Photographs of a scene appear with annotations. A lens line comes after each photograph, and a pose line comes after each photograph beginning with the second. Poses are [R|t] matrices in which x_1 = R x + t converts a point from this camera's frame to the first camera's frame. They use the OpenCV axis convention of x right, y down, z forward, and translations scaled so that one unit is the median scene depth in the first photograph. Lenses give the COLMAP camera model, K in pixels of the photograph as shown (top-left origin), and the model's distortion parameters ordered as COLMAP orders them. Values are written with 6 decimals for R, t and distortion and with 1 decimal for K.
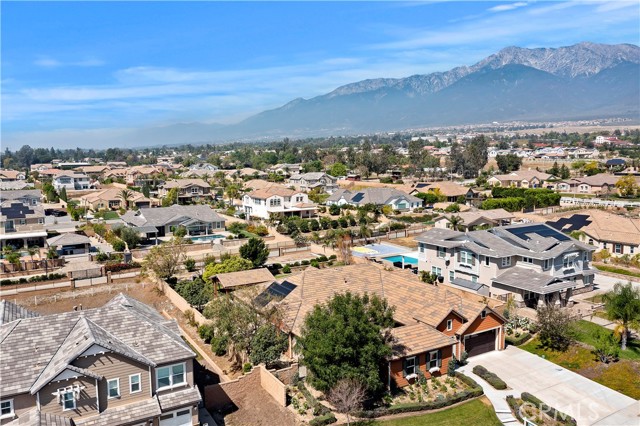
lens RADIAL K [[509.4, 0, 319.3], [0, 509.4, 213.2], [0, 0, 1]] dist [-0.009573, 0.007471]
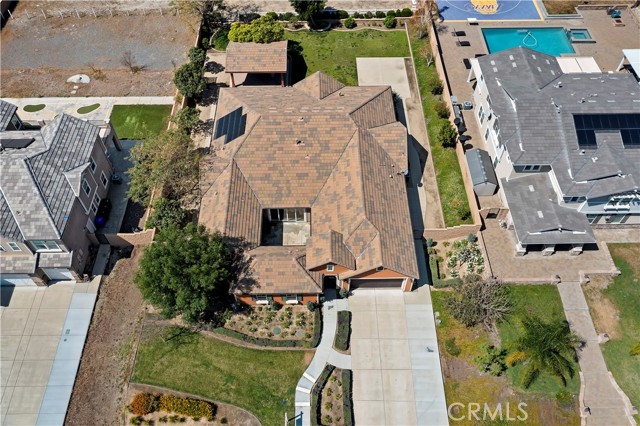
lens RADIAL K [[509.4, 0, 319.3], [0, 509.4, 213.2], [0, 0, 1]] dist [-0.009573, 0.007471]
pose [[0.868839, 0.400995, -0.290381, 0.327892], [-0.065161, 0.674031, 0.735823, -0.365109], [0.490787, -0.620391, 0.611754, 0.347586]]
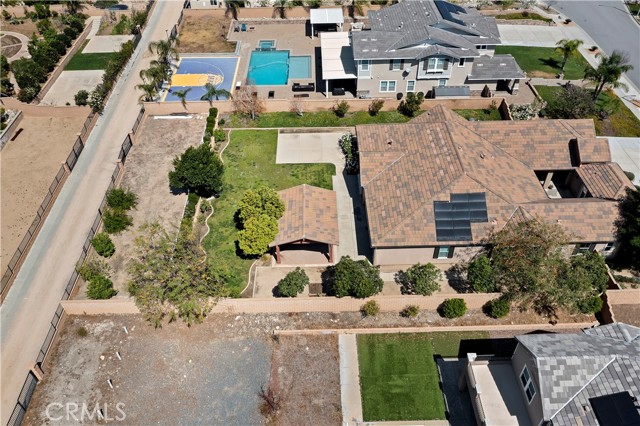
lens RADIAL K [[511.5, 0, 319.2], [0, 511.5, 210.4], [0, 0, 1]] dist [-0.012125, 0.003698]
pose [[0.490832, -0.573609, 0.655787, -0.608609], [0.107329, 0.786769, 0.607845, -0.304201], [-0.864618, -0.227965, 0.447736, 0.706486]]
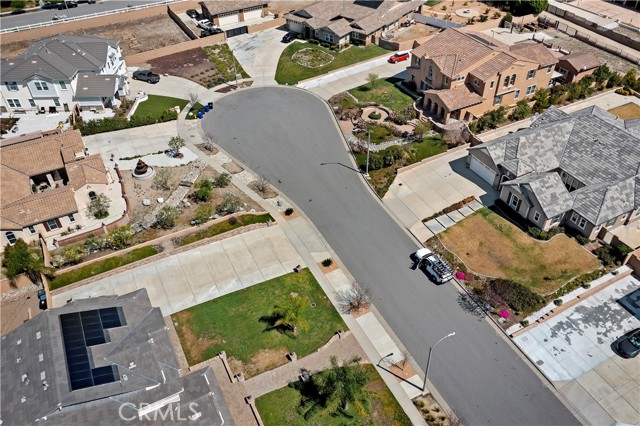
lens RADIAL K [[509.4, 0, 319.3], [0, 509.4, 213.2], [0, 0, 1]] dist [-0.009573, 0.007471]
pose [[0.056888, -0.641098, 0.765347, 0.081097], [0.130108, 0.764812, 0.630979, -0.442161], [-0.989866, 0.063683, 0.126921, 0.666009]]
